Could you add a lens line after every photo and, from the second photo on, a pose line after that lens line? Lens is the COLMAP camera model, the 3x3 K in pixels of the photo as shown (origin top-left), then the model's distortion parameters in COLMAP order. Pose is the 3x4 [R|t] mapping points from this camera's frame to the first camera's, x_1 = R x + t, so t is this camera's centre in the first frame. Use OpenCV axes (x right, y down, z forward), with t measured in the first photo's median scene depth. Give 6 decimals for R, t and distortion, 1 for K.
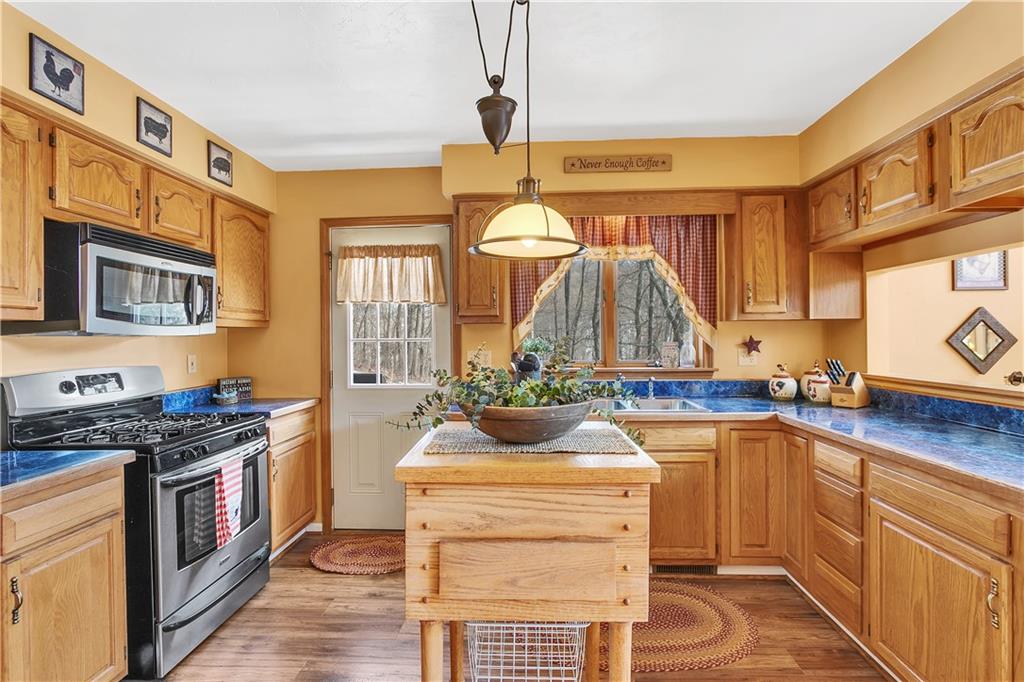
lens RADIAL K [[495.3, 0, 518.1], [0, 495.3, 334.9], [0, 0, 1]] dist [-0.004207, 0.001993]
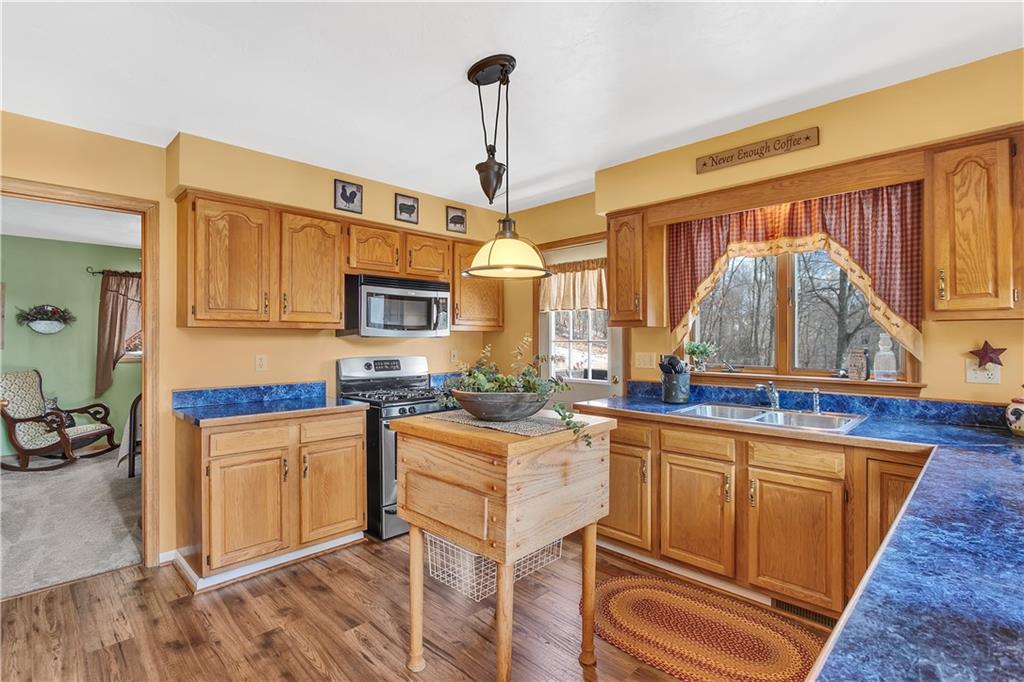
lens RADIAL K [[495.3, 0, 518.1], [0, 495.3, 334.9], [0, 0, 1]] dist [-0.004207, 0.001993]
pose [[0.745549, 0.002785, -0.666445, 0.538160], [-0.002890, 0.999995, 0.000946, -0.007505], [0.666445, 0.001221, 0.745554, 0.030606]]
